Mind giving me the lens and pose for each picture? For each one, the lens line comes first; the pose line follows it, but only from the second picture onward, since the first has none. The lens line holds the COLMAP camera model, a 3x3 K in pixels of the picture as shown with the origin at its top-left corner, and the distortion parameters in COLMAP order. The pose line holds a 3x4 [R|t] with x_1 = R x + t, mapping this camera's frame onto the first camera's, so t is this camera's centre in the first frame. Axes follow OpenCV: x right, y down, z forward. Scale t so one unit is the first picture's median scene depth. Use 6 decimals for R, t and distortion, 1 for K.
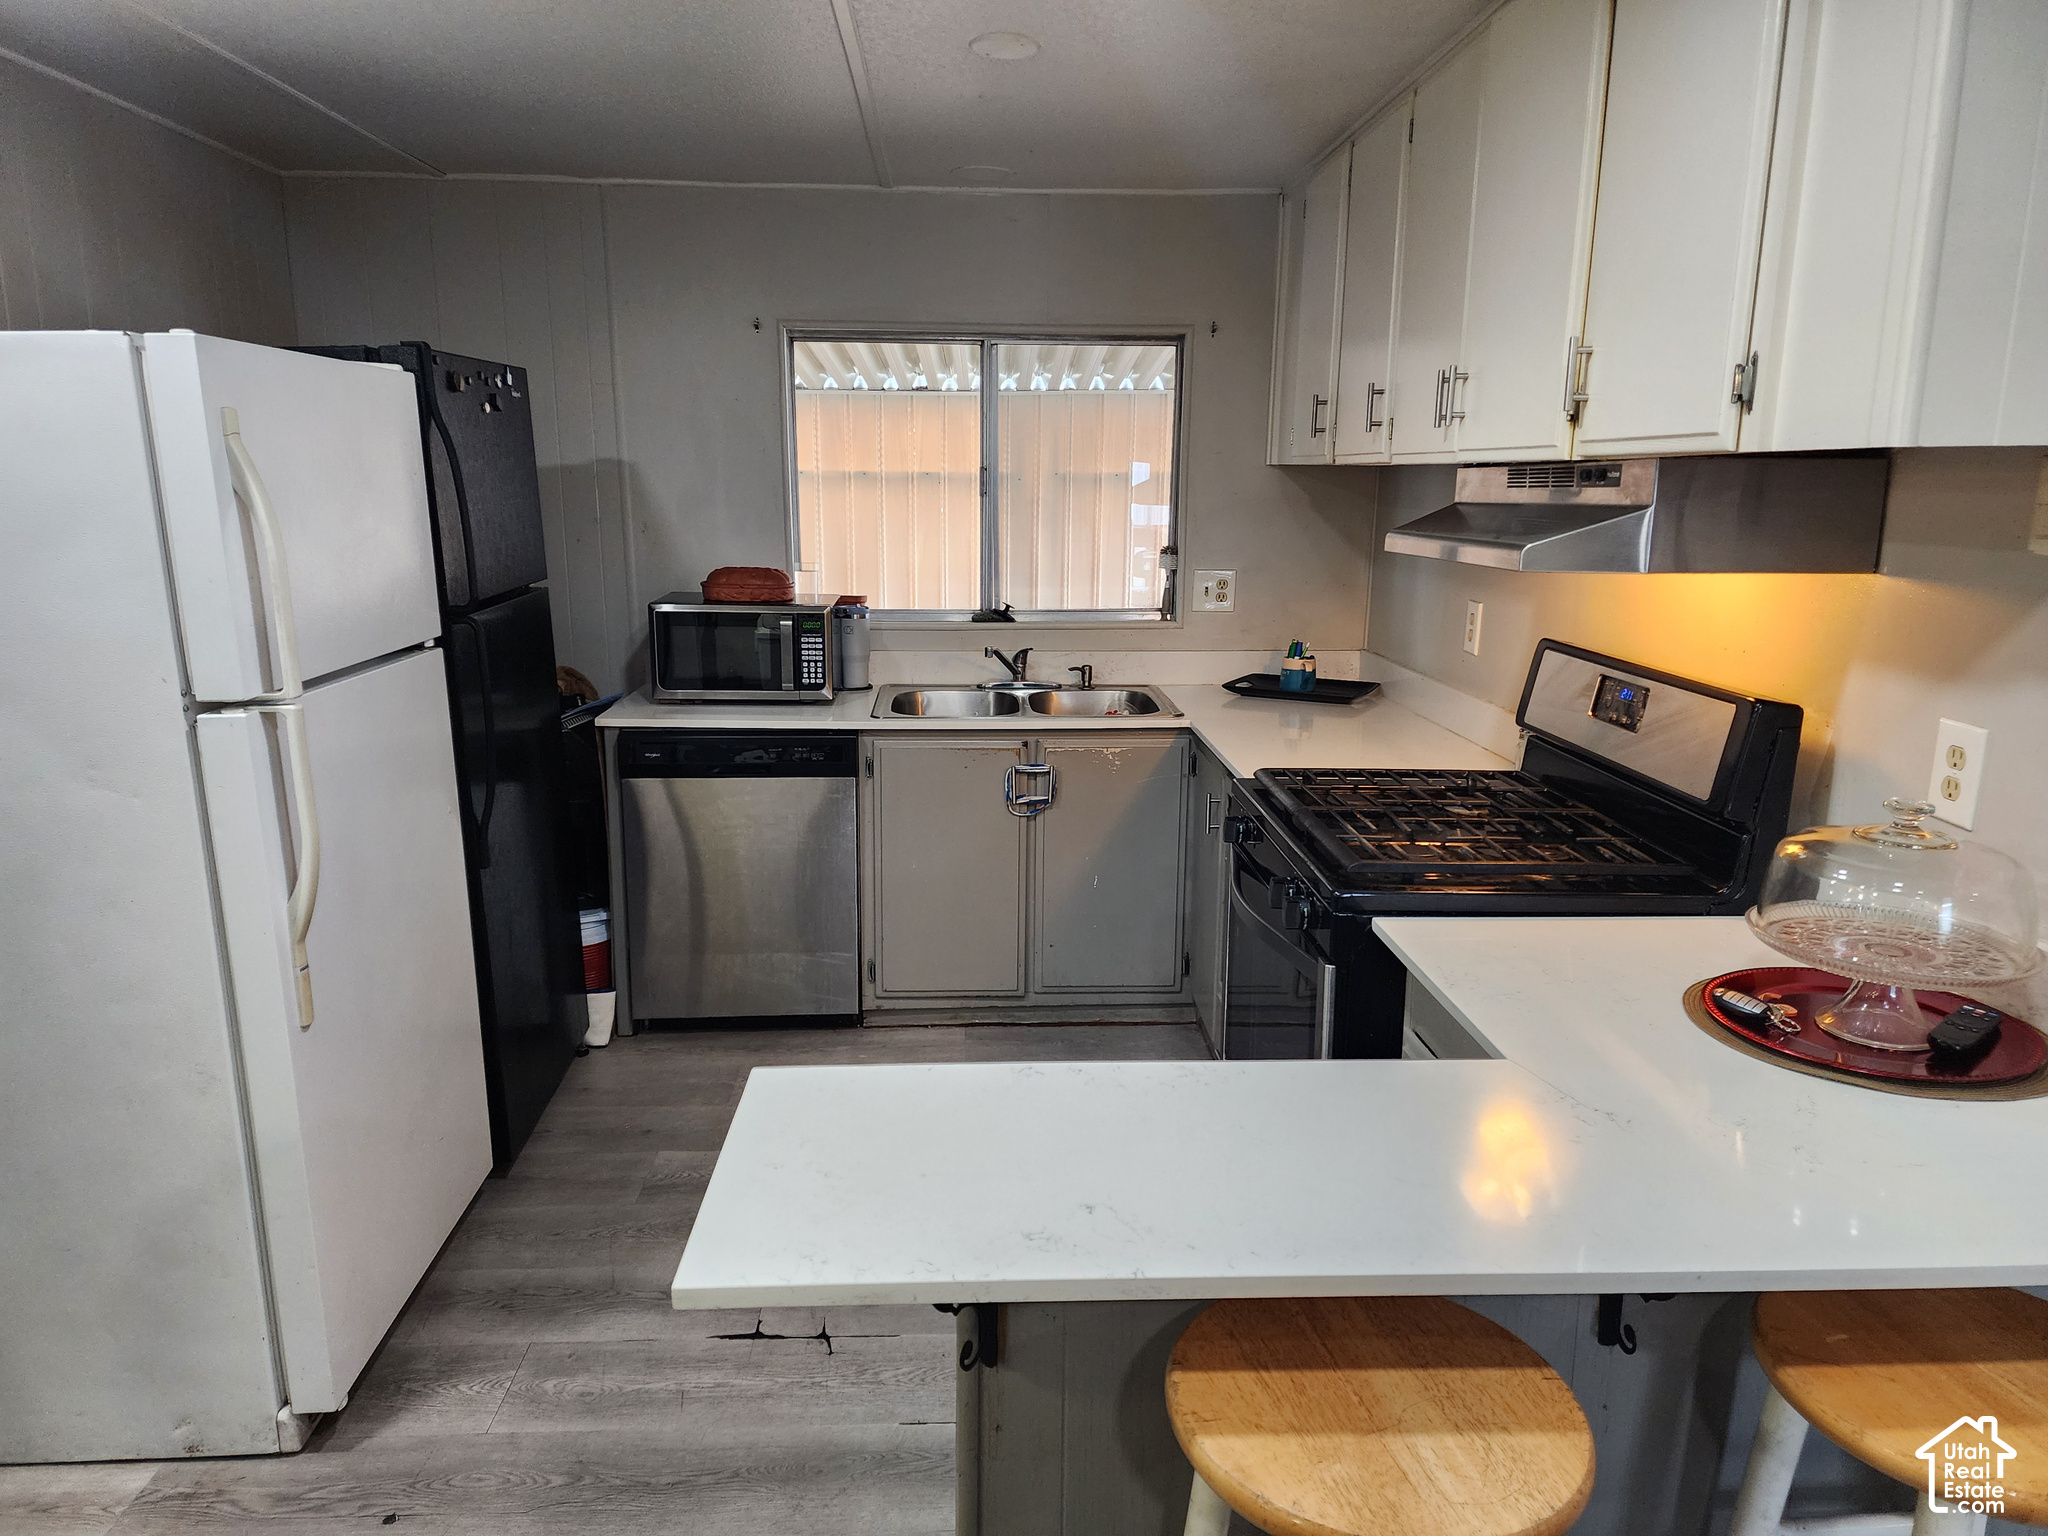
lens RADIAL K [[1371.1, 0, 1024.0], [0, 1371.1, 768.0], [0, 0, 1]] dist [0.097200, -0.094684]
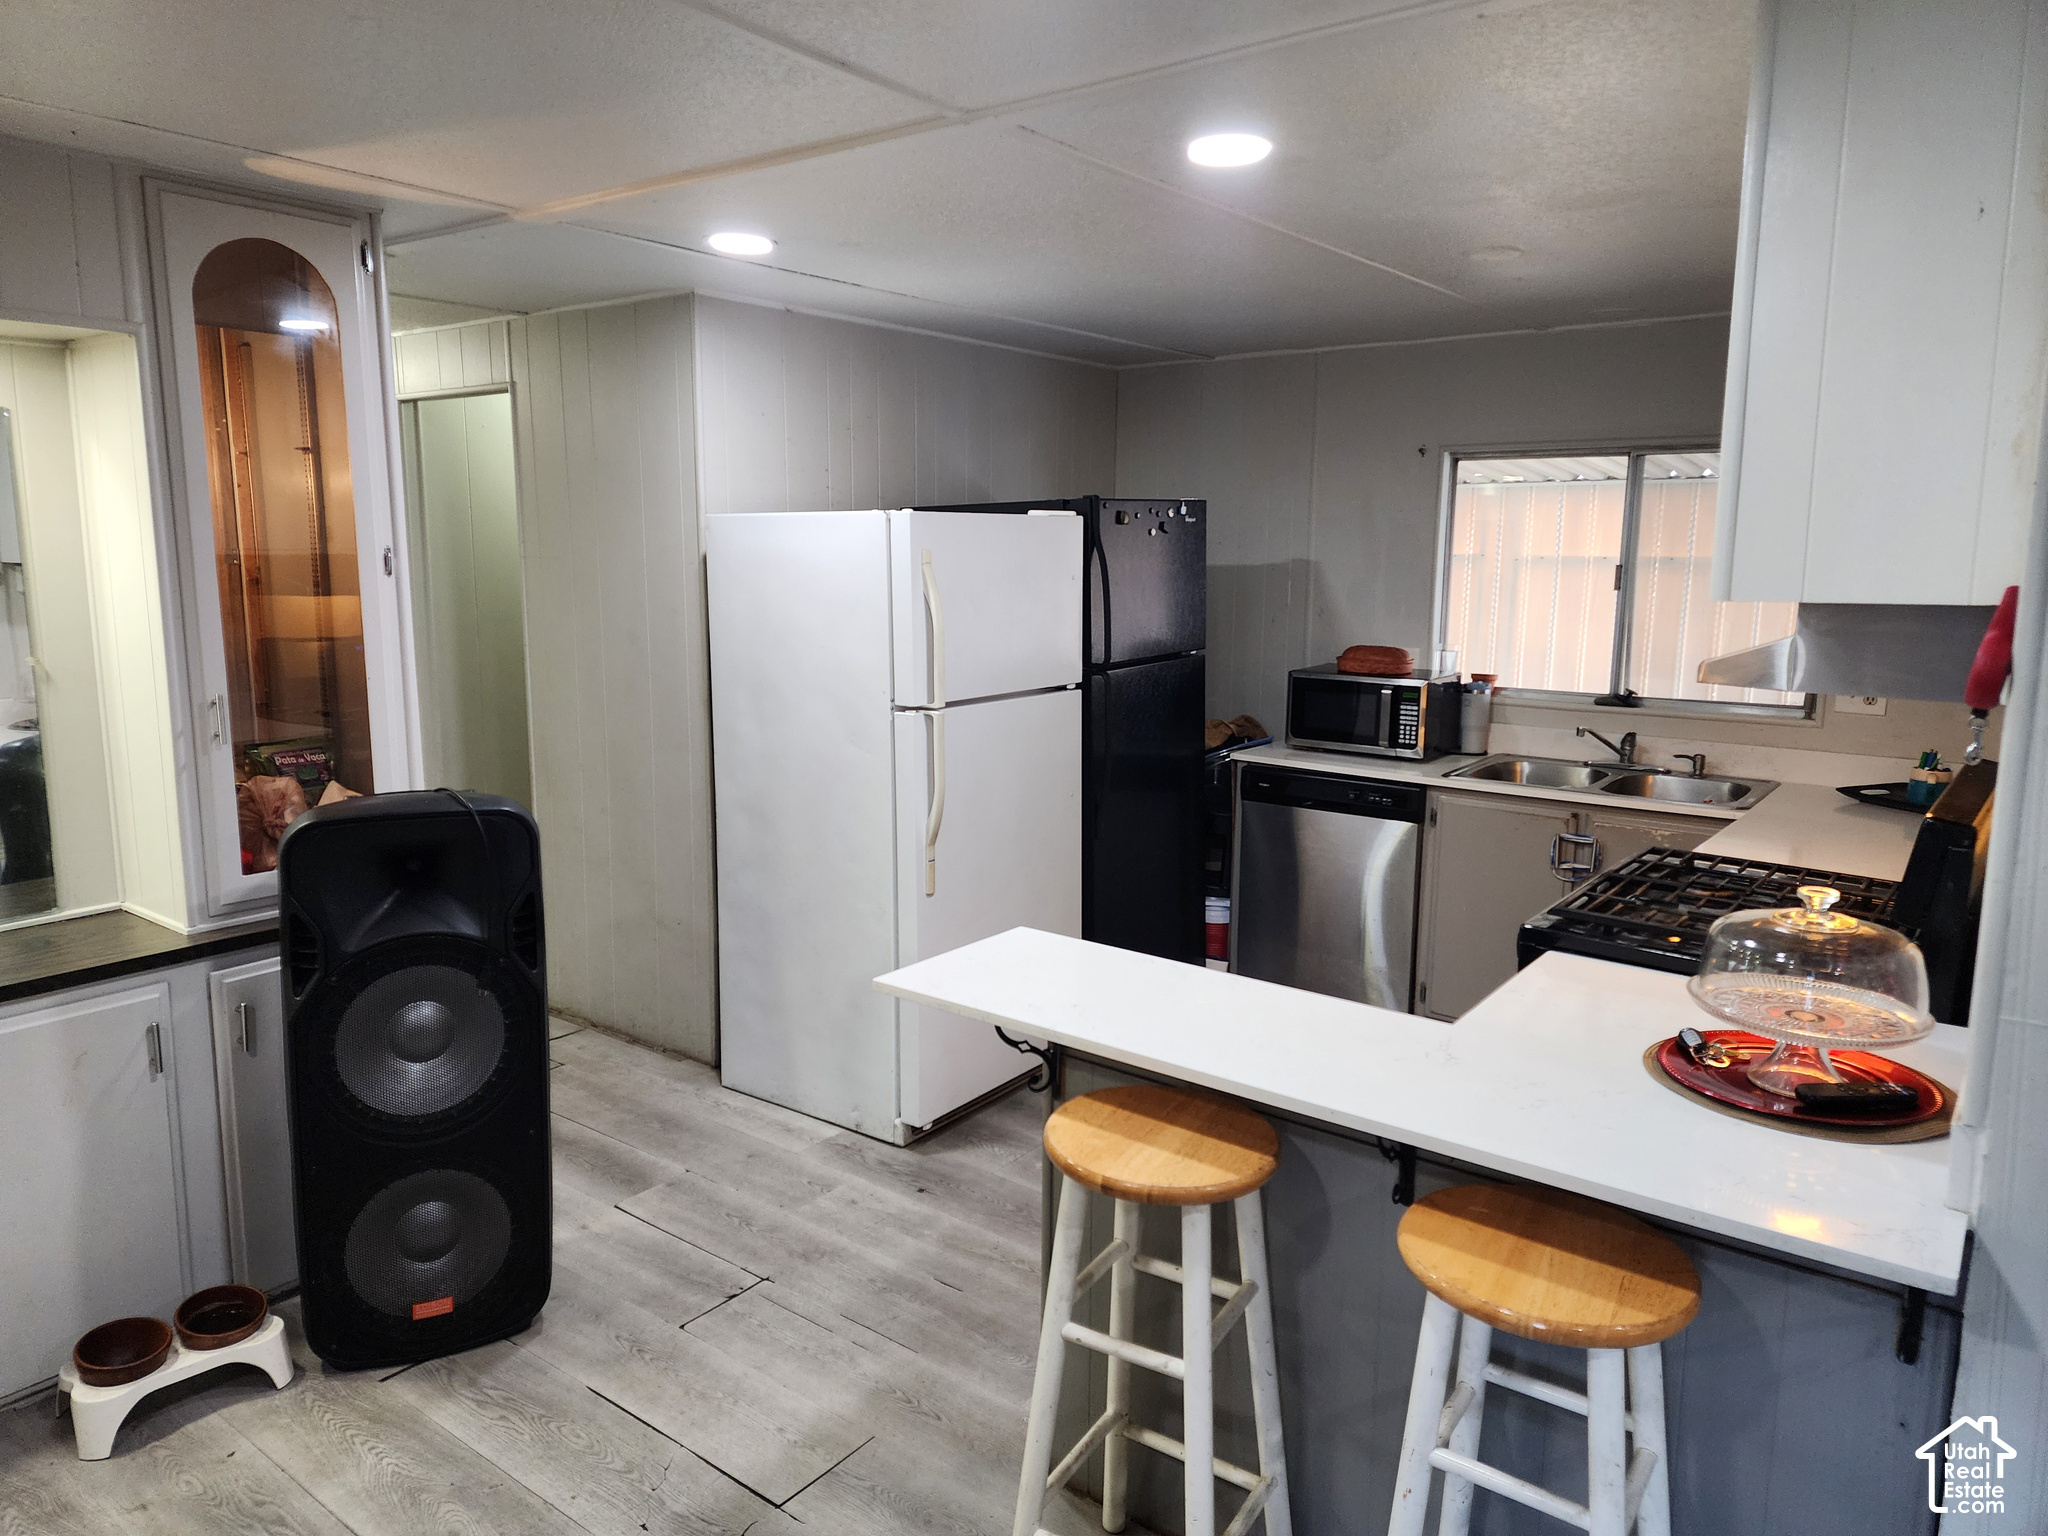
lens RADIAL K [[1387.0, 0, 998.5], [0, 1387.0, 739.1], [0, 0, 1]] dist [0.118158, -0.095300]
pose [[0.756105, 0.093848, -0.647686, 0.379491], [-0.138568, 0.990184, -0.018289, 0.006466], [0.639612, 0.103577, 0.761688, -0.165710]]
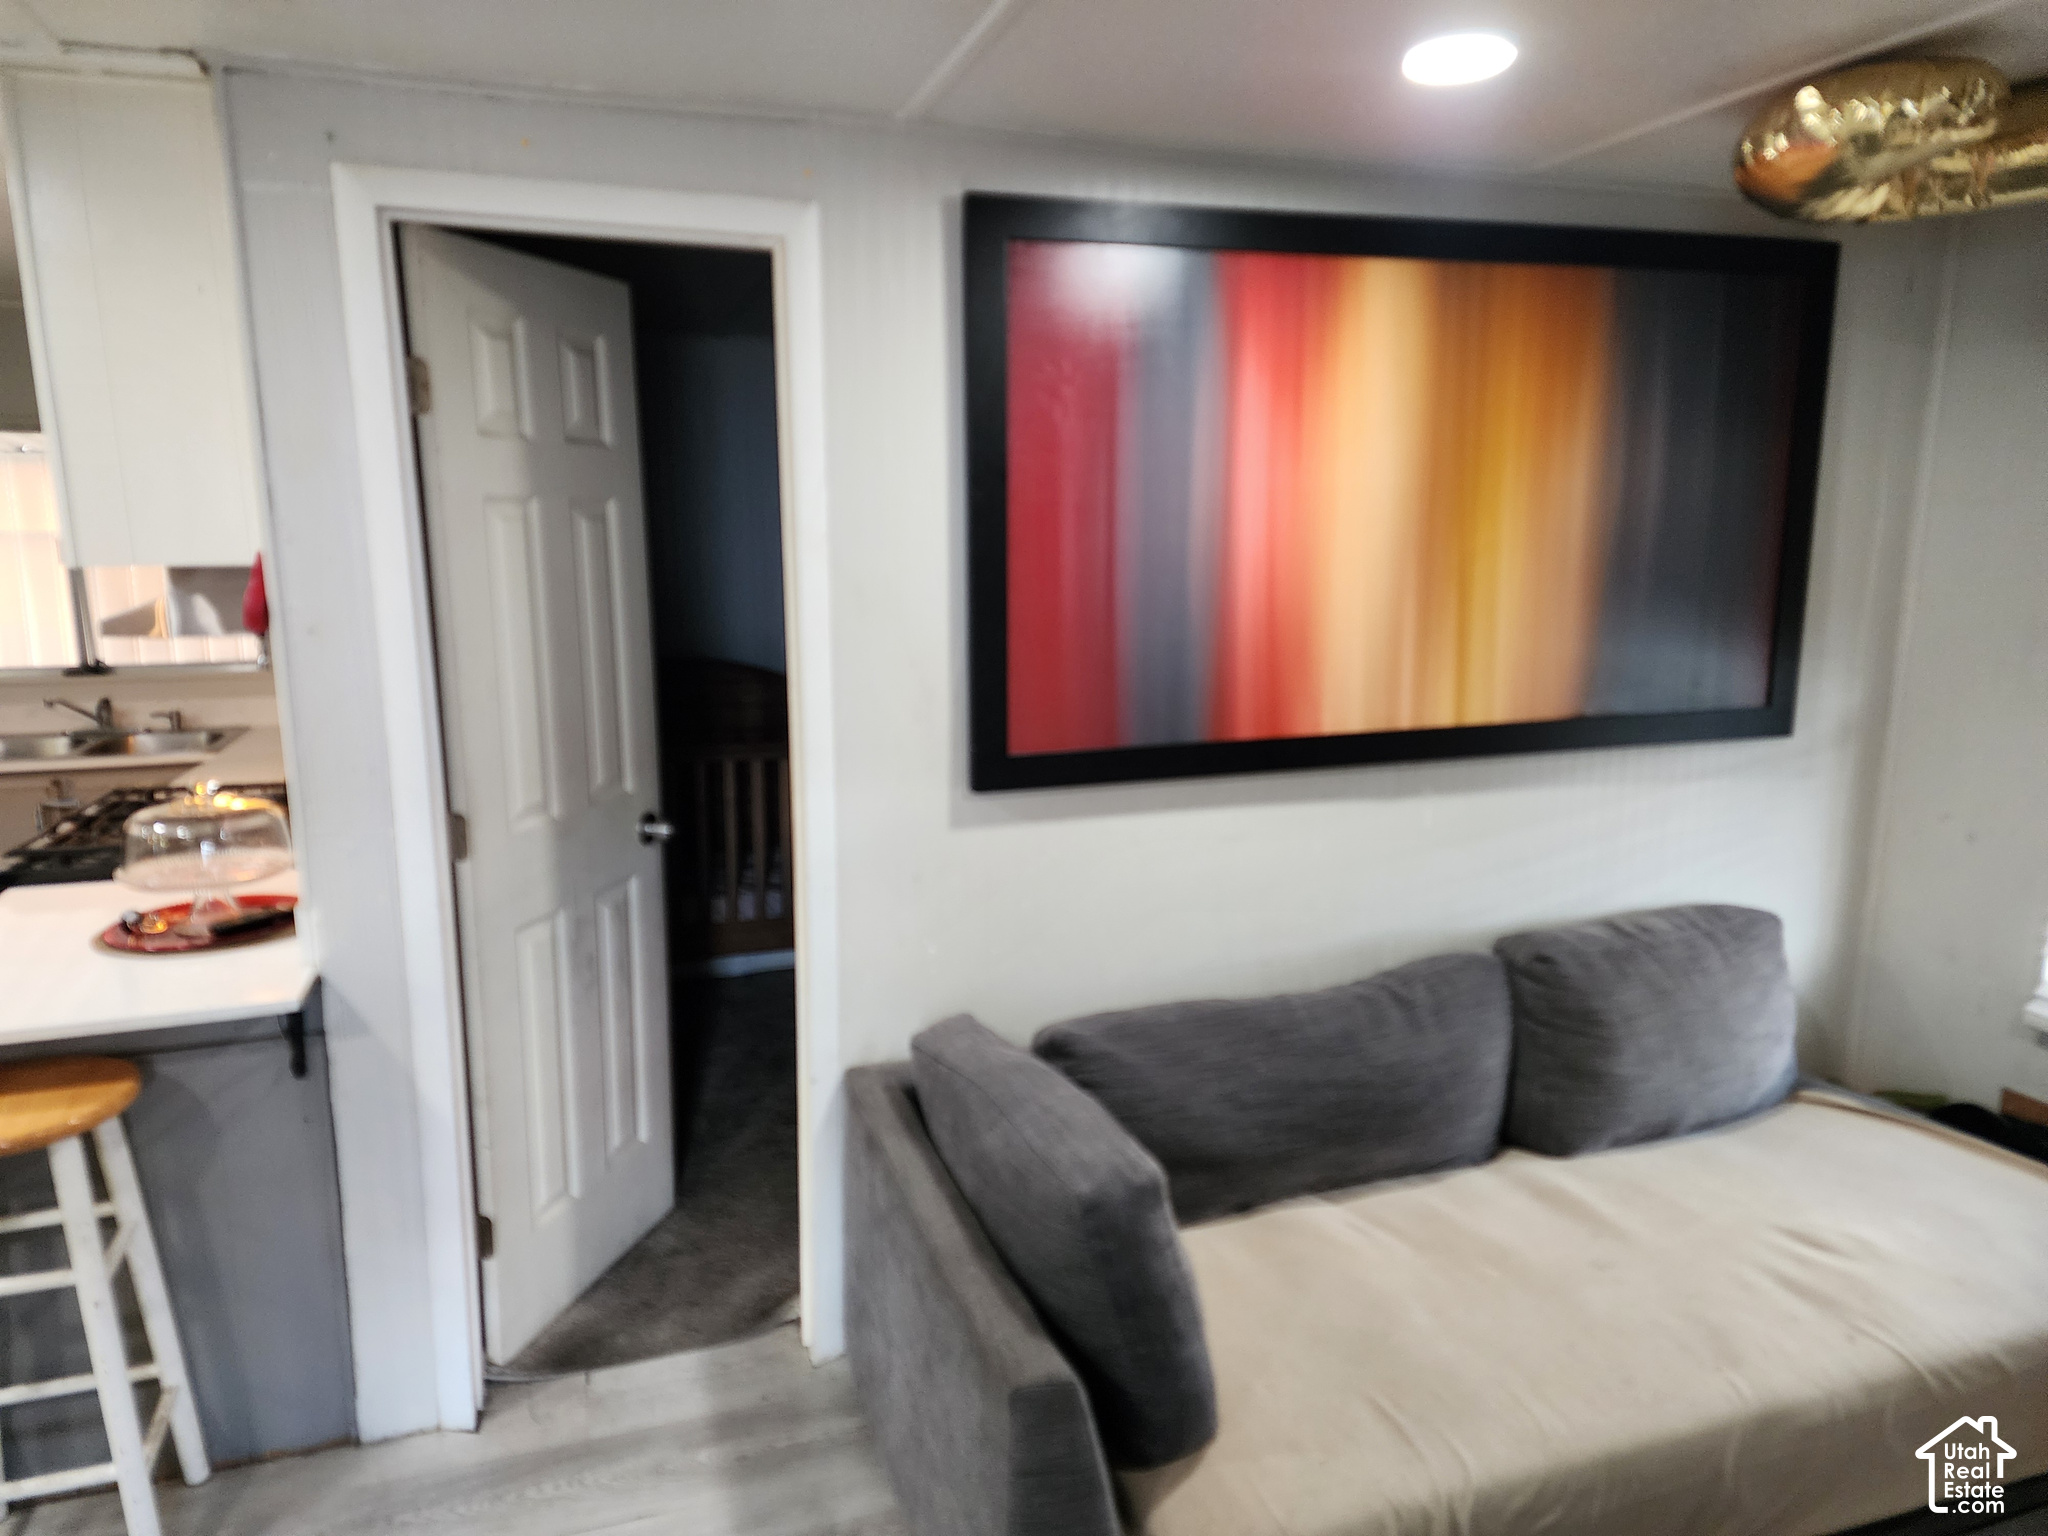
lens RADIAL K [[1396.3, 0, 1024.0], [0, 1396.3, 768.0], [0, 0, 1]] dist [0.041124, -0.000003]
pose [[0.968847, -0.051864, 0.242170, 0.497877], [0.058459, 0.998087, -0.020122, 0.041331], [-0.240663, 0.033652, 0.970025, -0.349655]]
